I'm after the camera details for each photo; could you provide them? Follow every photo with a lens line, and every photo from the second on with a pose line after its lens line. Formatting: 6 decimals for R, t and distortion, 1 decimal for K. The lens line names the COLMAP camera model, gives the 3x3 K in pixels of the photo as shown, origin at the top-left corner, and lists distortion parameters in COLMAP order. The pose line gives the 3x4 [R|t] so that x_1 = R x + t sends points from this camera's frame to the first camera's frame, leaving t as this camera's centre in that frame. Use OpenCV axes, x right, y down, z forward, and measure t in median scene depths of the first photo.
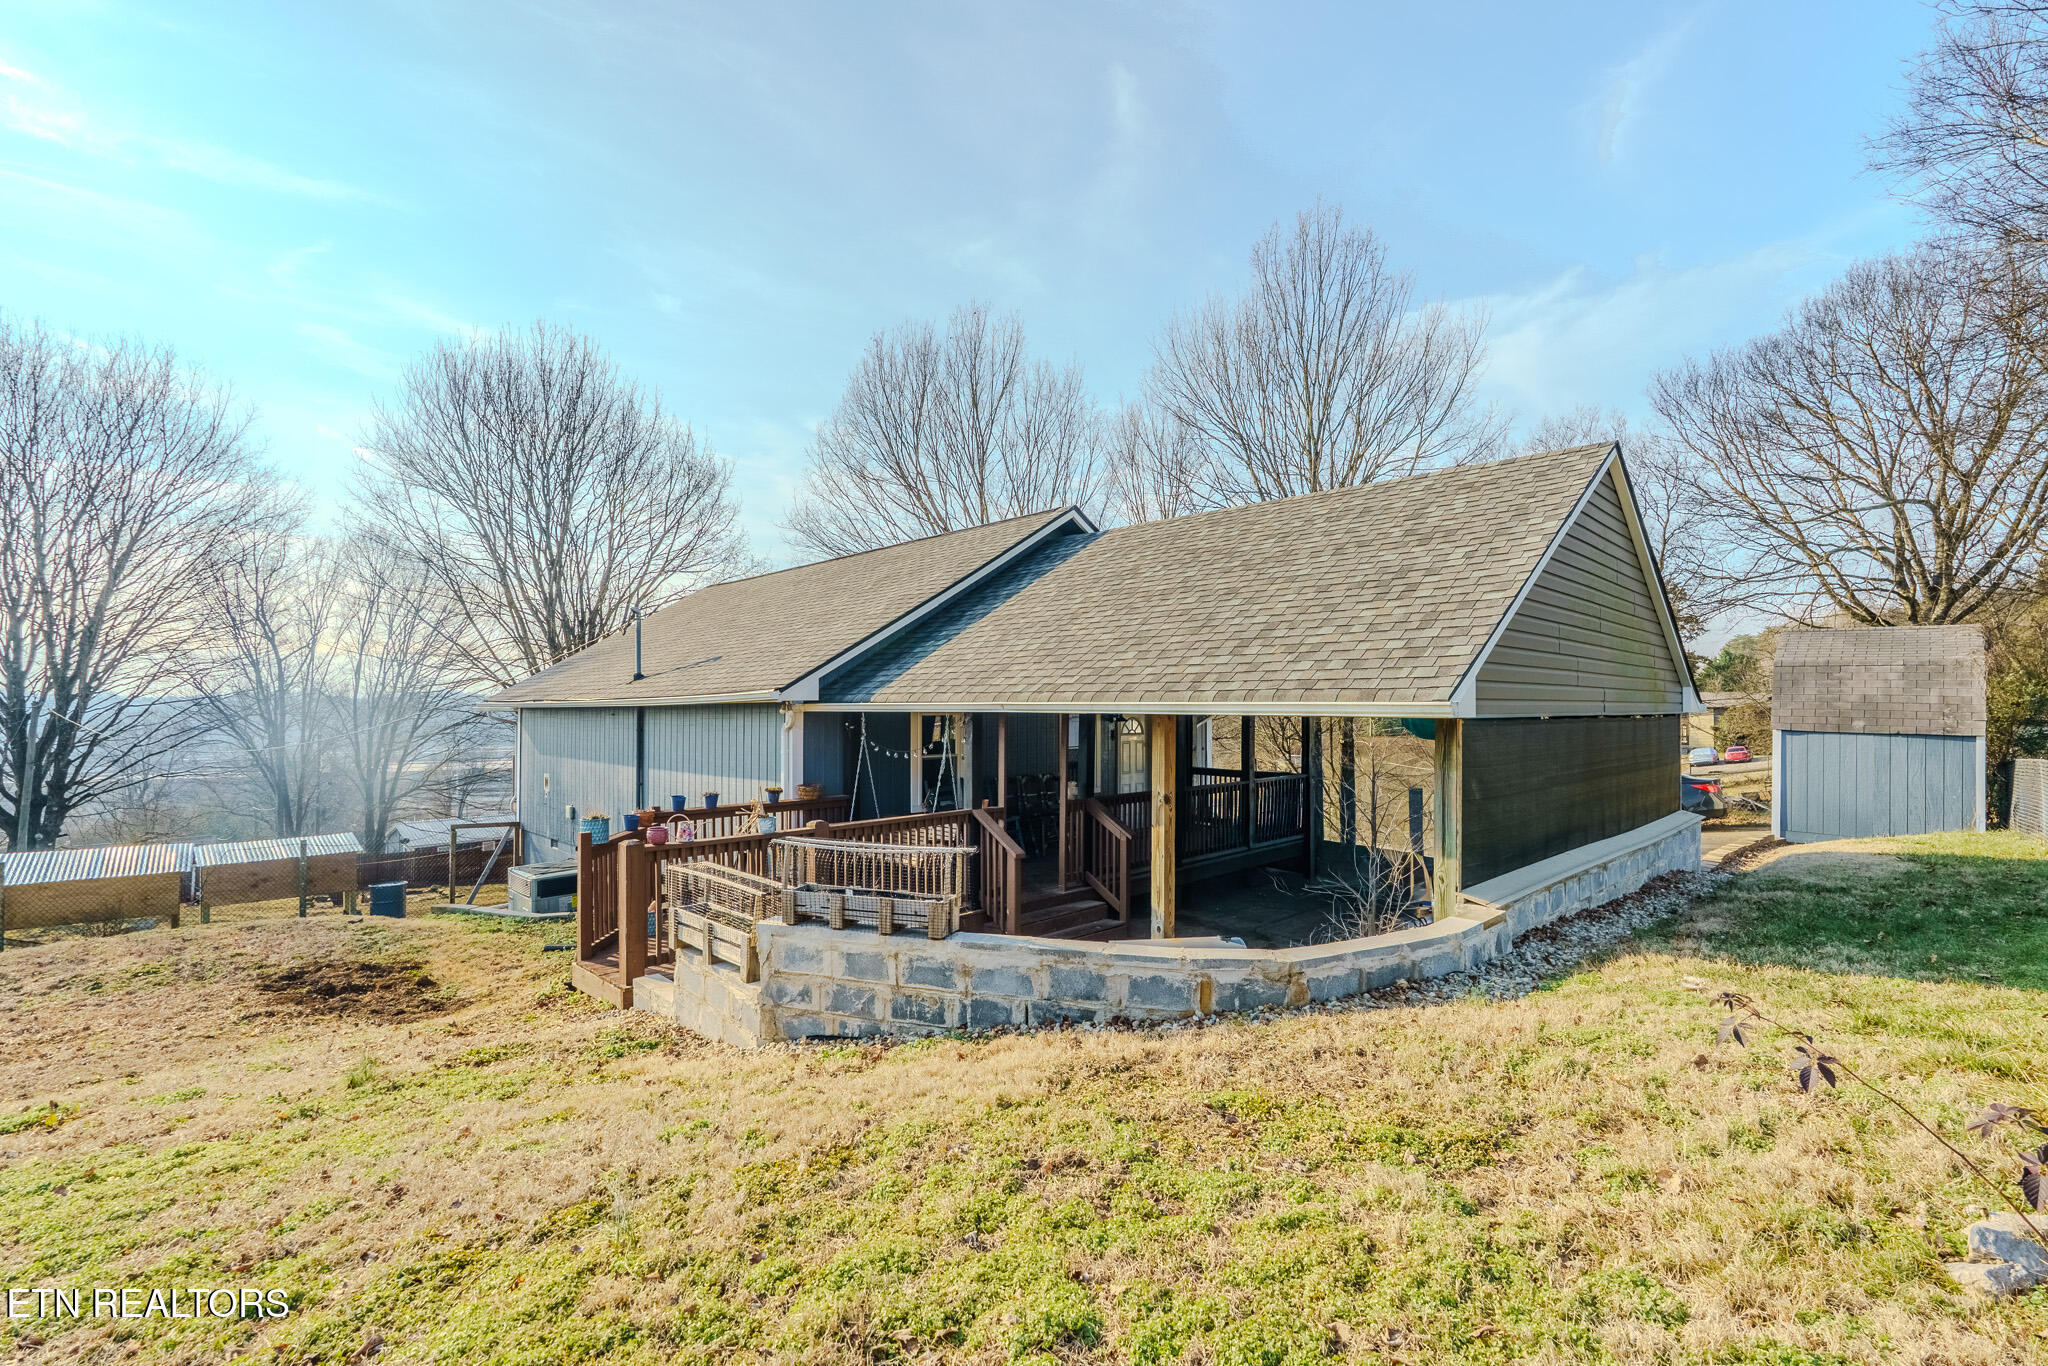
lens RADIAL K [[911.8, 0, 1029.2], [0, 911.8, 688.5], [0, 0, 1]] dist [-0.003347, -0.000033]
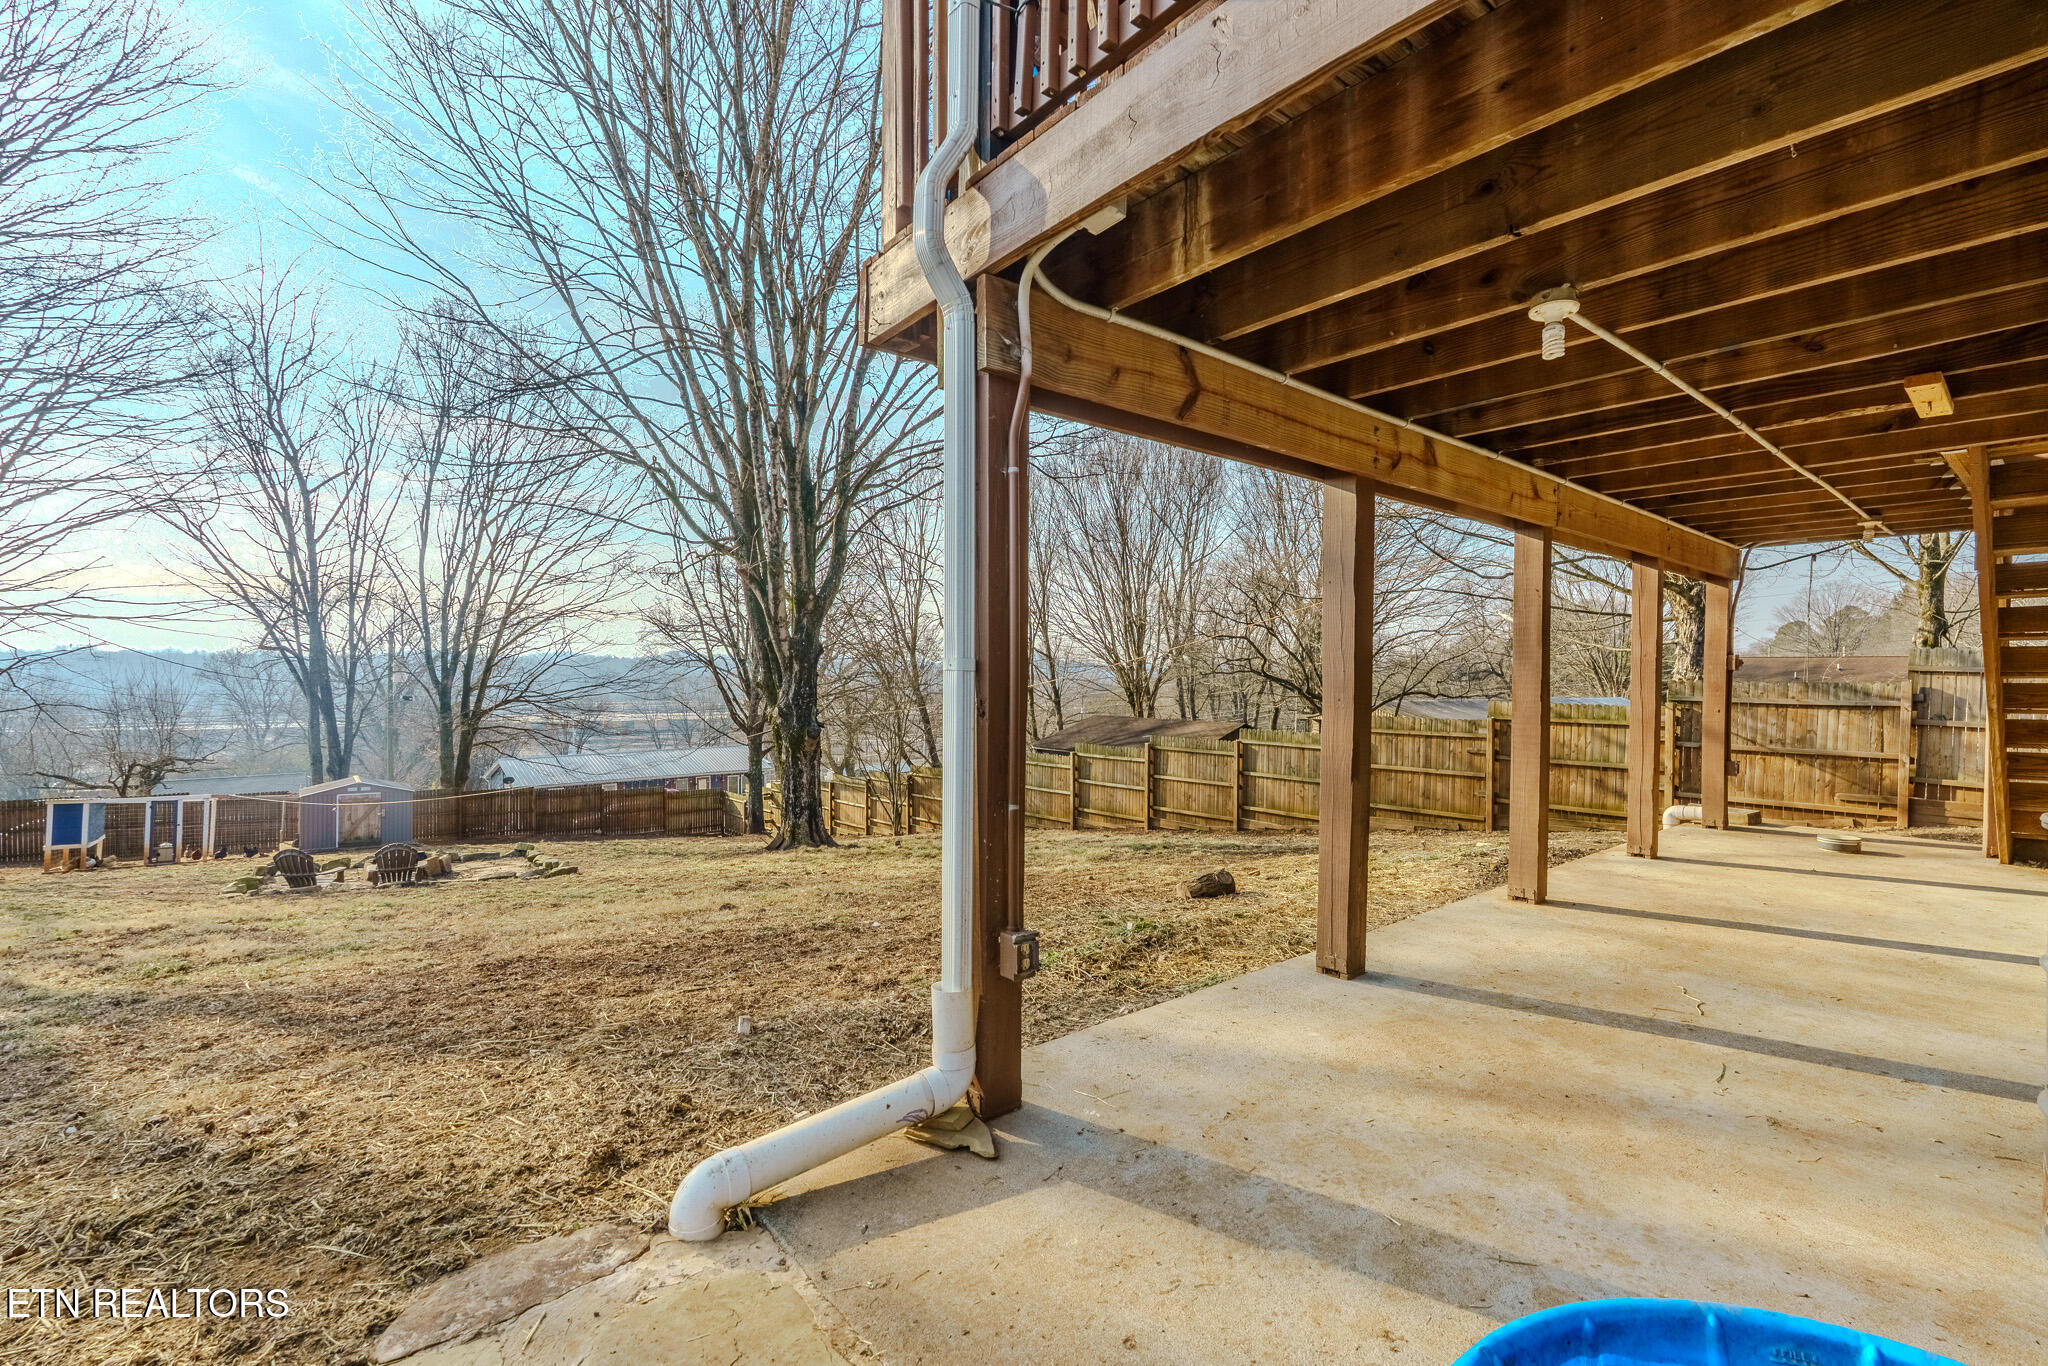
lens RADIAL K [[911.8, 0, 1029.2], [0, 911.8, 688.5], [0, 0, 1]] dist [-0.003347, -0.000033]
pose [[0.995247, 0.009375, -0.096932, -0.219989], [-0.005560, 0.999202, 0.039545, 0.073743], [0.097225, -0.038818, 0.994505, 0.359038]]
